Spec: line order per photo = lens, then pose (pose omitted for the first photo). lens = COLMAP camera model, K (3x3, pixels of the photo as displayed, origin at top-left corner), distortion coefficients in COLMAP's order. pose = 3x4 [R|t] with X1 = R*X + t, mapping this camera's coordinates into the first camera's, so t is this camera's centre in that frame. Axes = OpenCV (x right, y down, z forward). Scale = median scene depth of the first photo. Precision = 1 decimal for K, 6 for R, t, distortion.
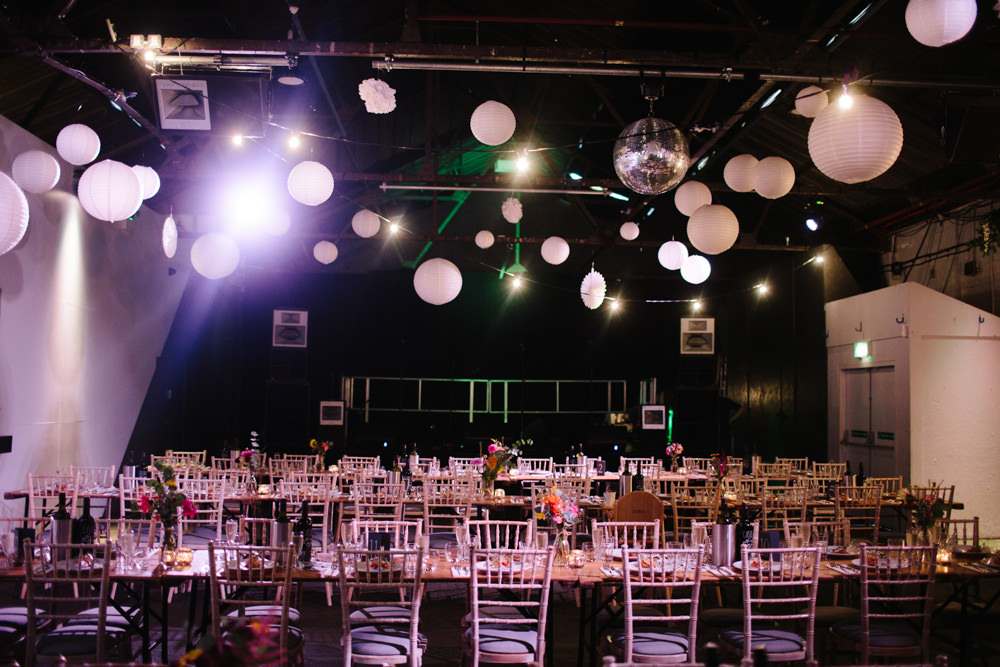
lens RADIAL K [[983.5, 0, 502.0], [0, 983.5, 316.5], [0, 0, 1]] dist [-0.098229, 0.131892]
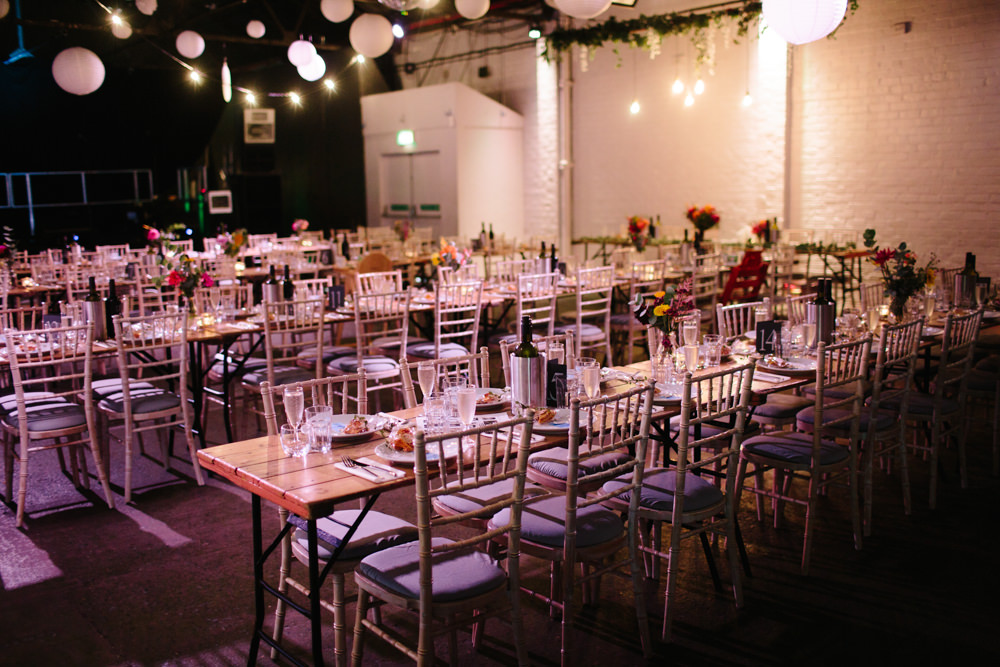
lens RADIAL K [[983.5, 0, 502.0], [0, 983.5, 316.5], [0, 0, 1]] dist [-0.098229, 0.131892]
pose [[0.793797, -0.114234, 0.597358, -0.288481], [-0.017327, 0.977555, 0.209965, -0.006330], [-0.607936, -0.177020, 0.774001, -0.055050]]
